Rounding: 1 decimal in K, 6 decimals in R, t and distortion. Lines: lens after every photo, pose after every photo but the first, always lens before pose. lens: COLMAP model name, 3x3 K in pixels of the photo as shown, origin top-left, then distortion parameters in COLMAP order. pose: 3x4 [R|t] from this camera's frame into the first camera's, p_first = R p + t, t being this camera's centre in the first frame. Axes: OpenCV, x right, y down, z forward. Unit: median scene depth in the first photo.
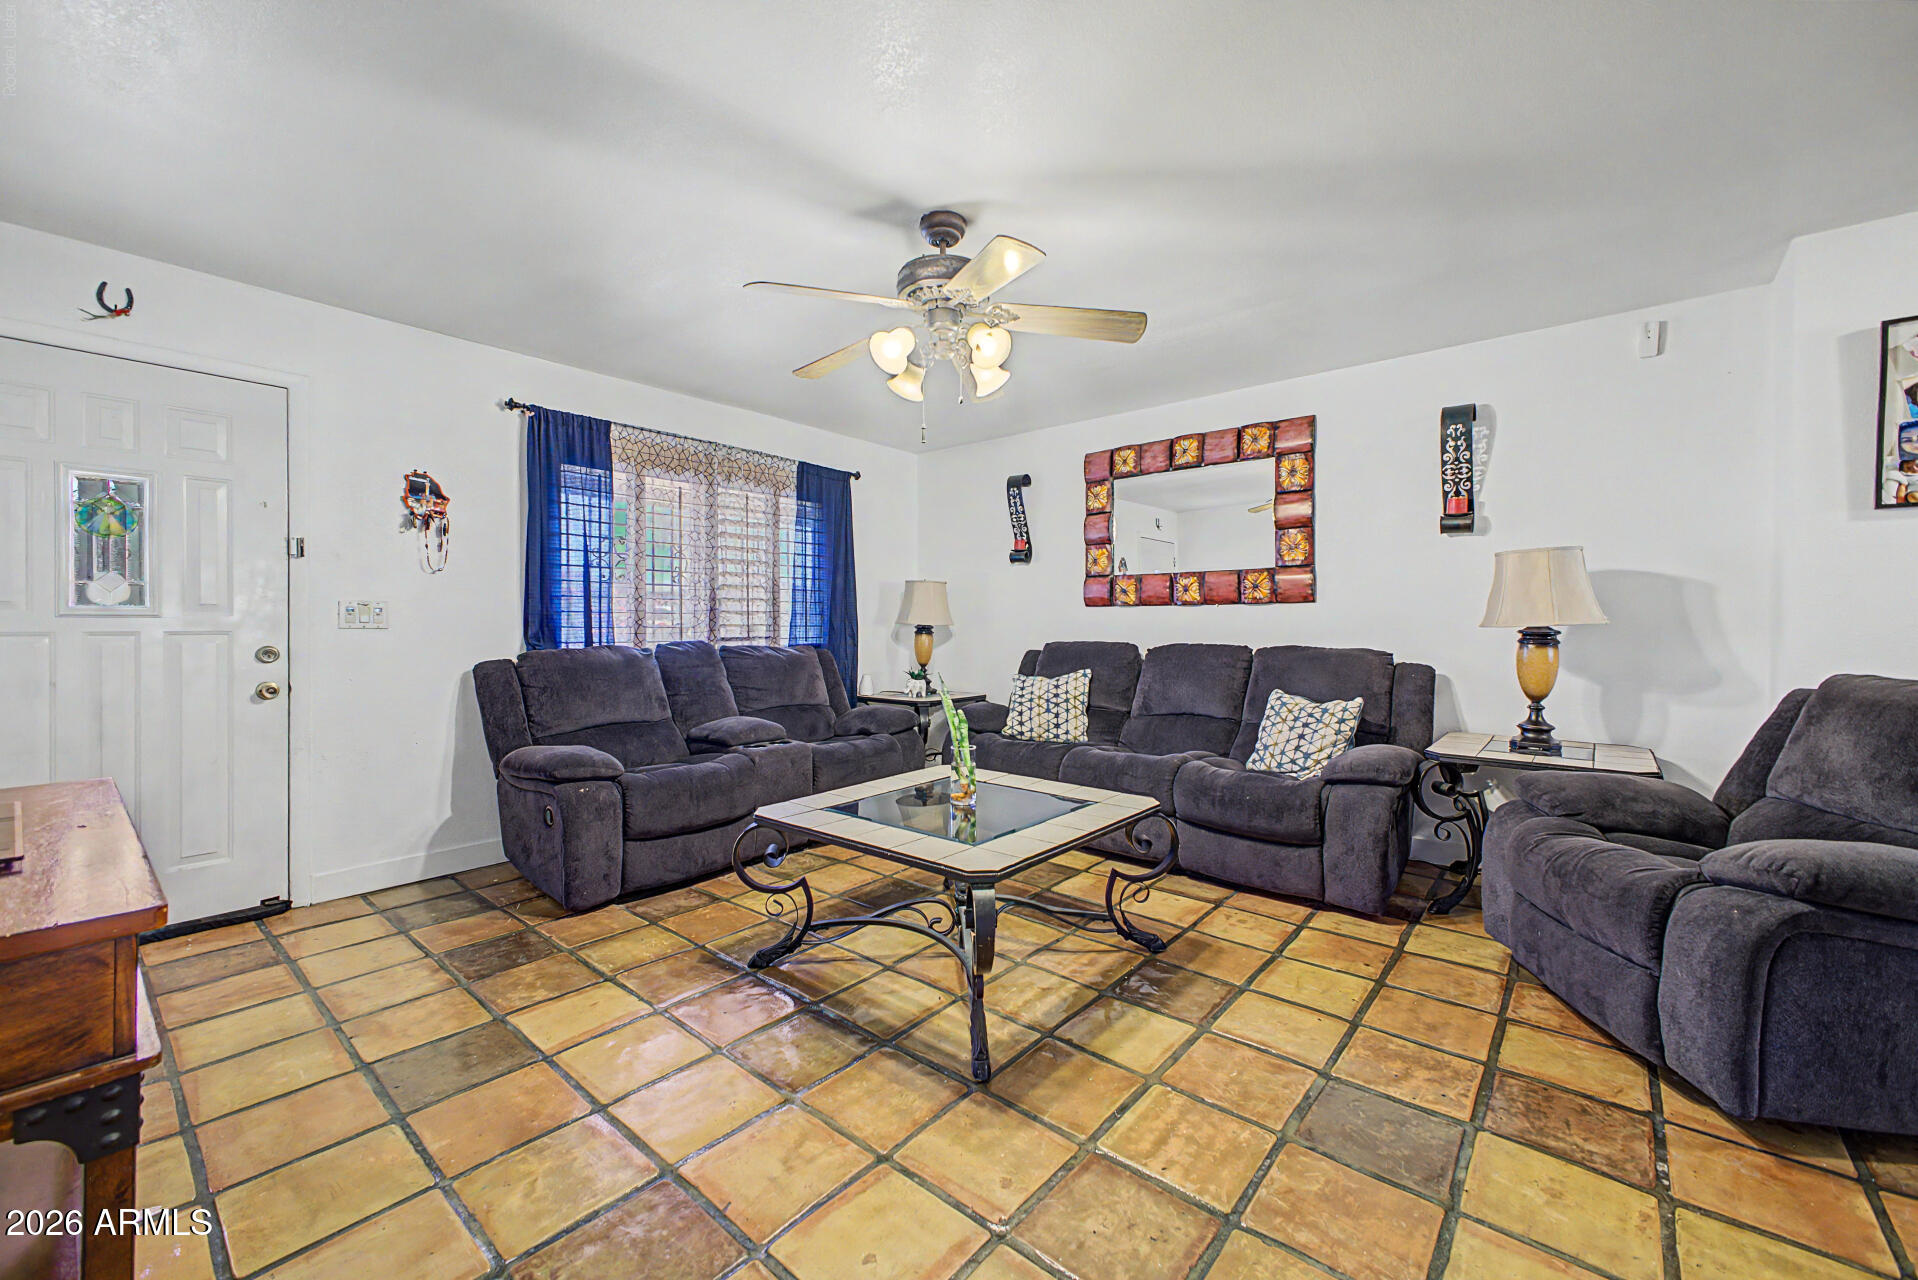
lens RADIAL K [[762.8, 0, 949.8], [0, 762.8, 627.8], [0, 0, 1]] dist [0.017503, -0.000709]
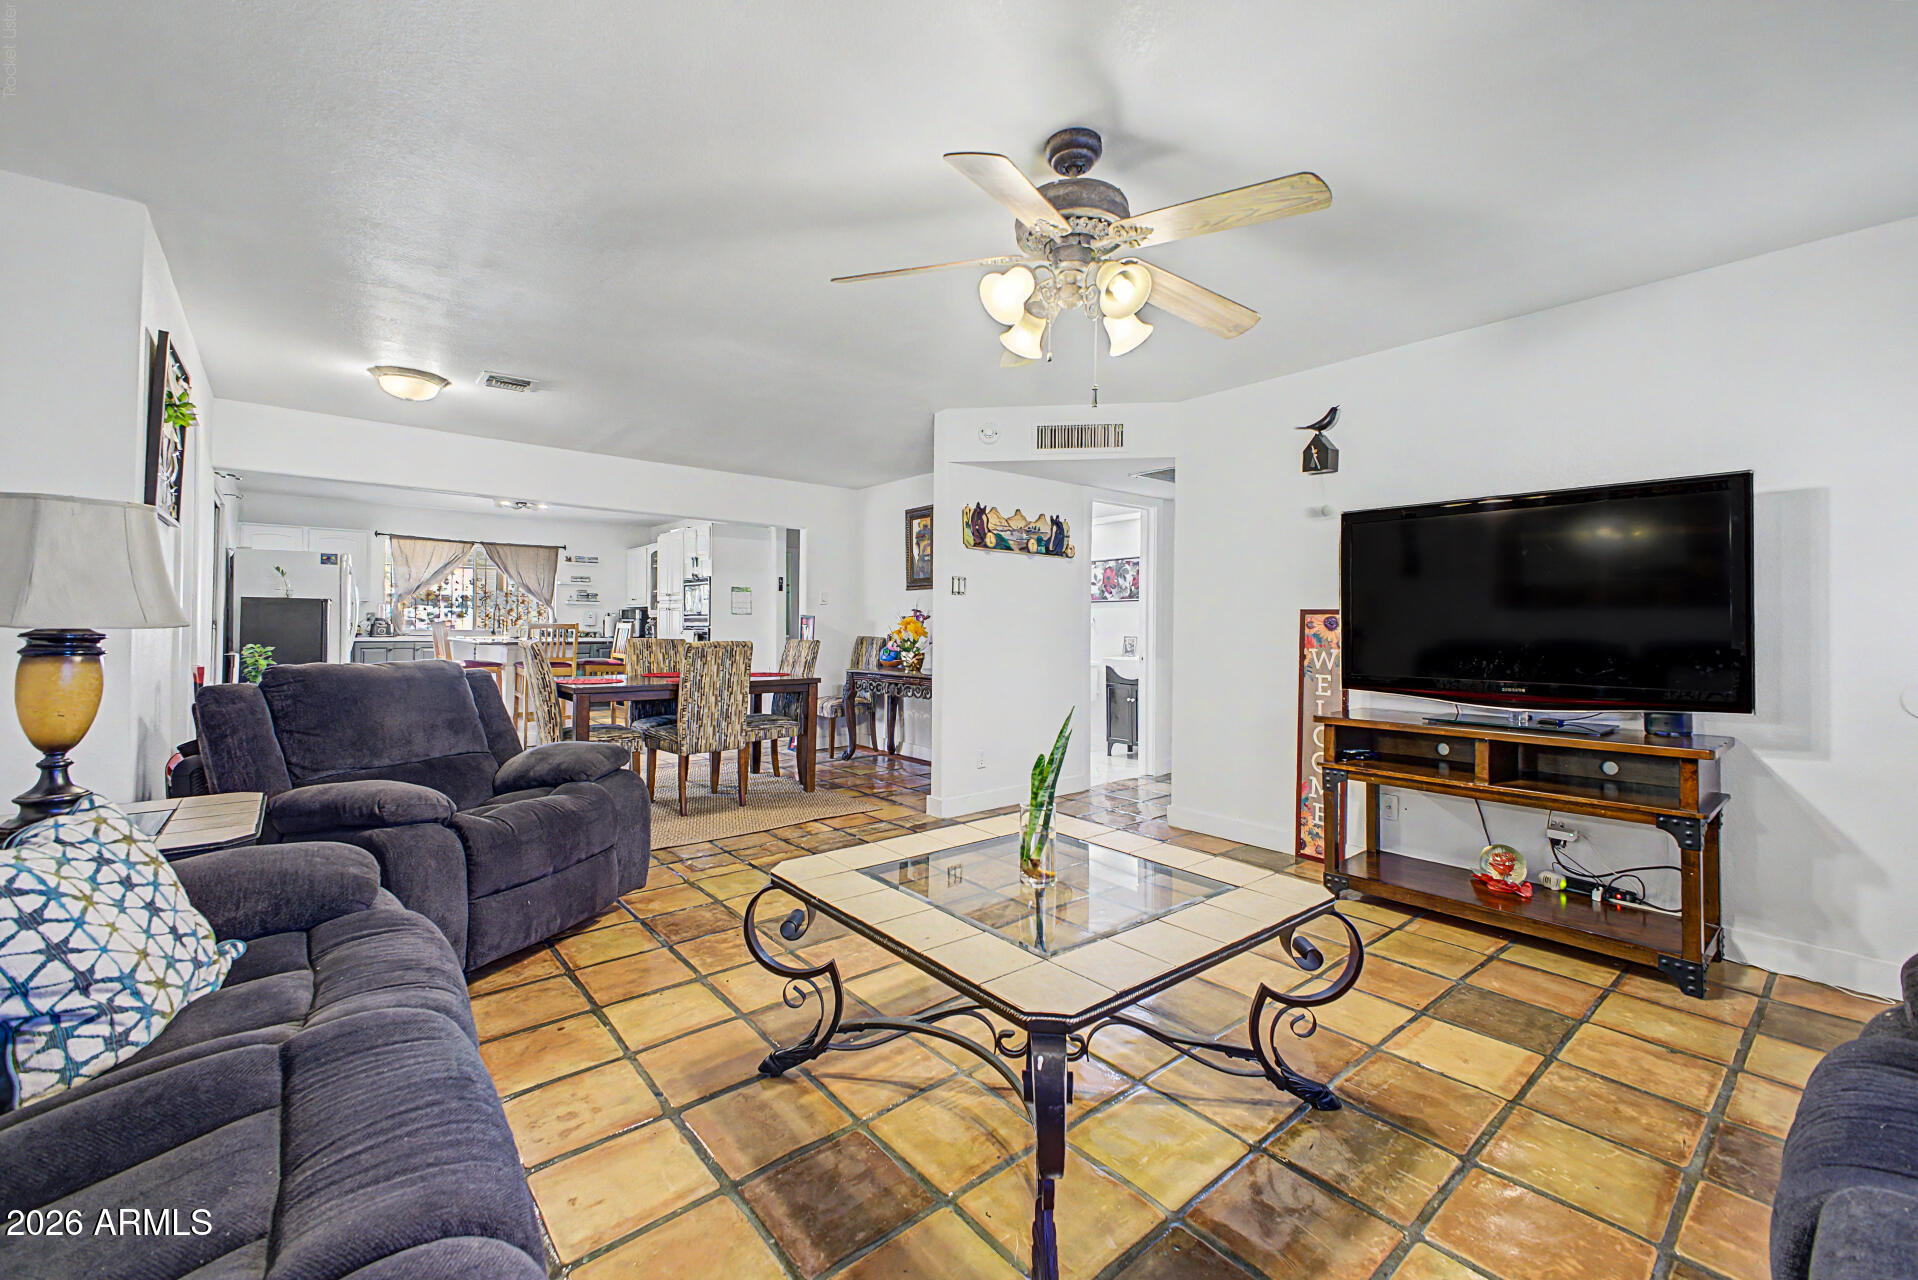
lens RADIAL K [[762.8, 0, 963.5], [0, 762.8, 621.7], [0, 0, 1]] dist [0.017503, -0.000709]
pose [[-0.987867, -0.008112, 0.155093, -0.015072], [-0.007980, 0.999967, 0.001470, -0.009606], [-0.155100, 0.000215, -0.987899, 1.206812]]
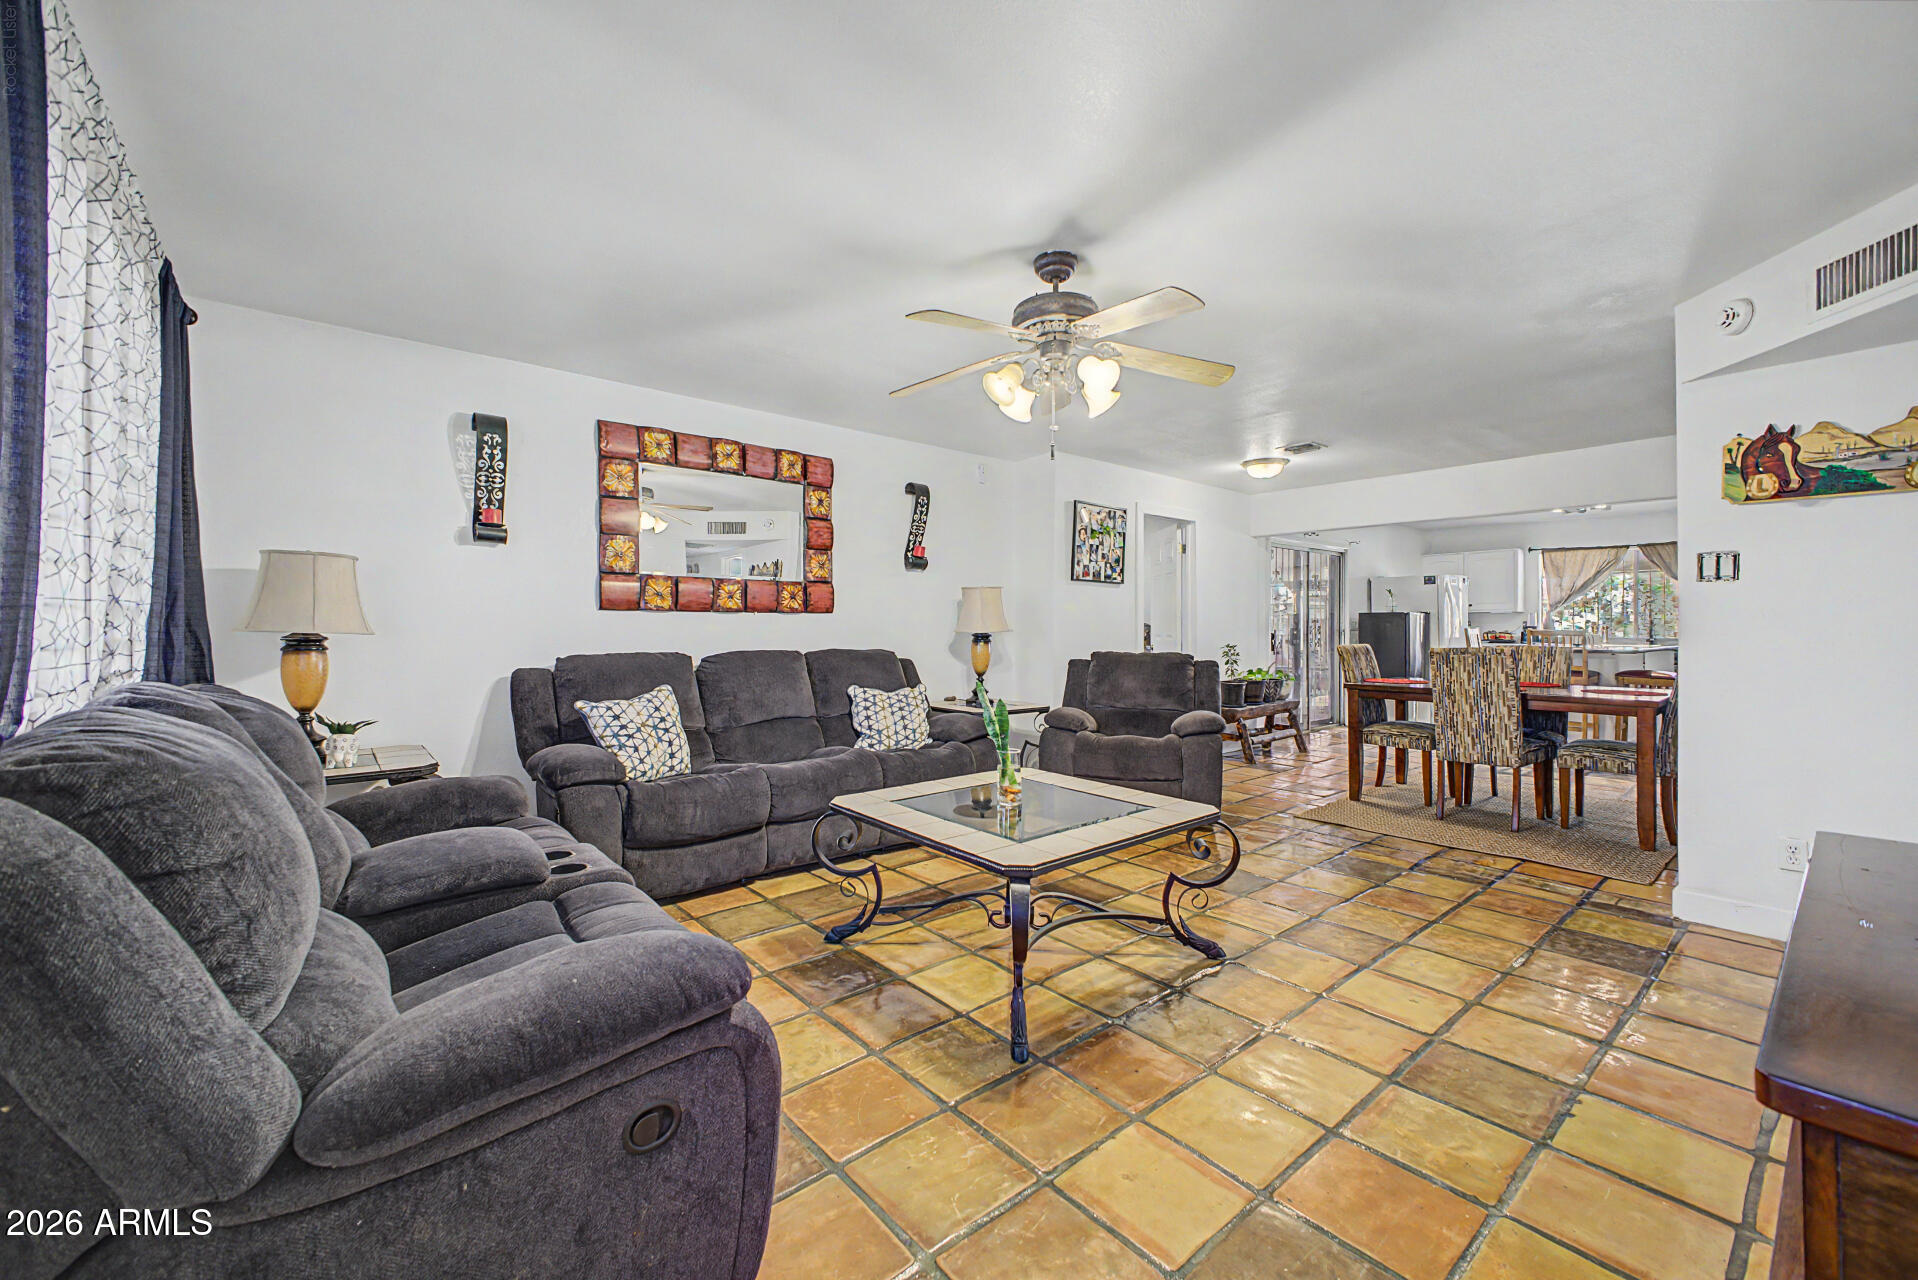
lens RADIAL K [[762.8, 0, 973.3], [0, 762.8, 629.1], [0, 0, 1]] dist [0.017503, -0.000709]
pose [[0.142172, -0.001356, 0.989841, -0.718866], [0.006419, 0.999979, 0.000448, -0.007075], [-0.989821, 0.006290, 0.142178, 0.634245]]
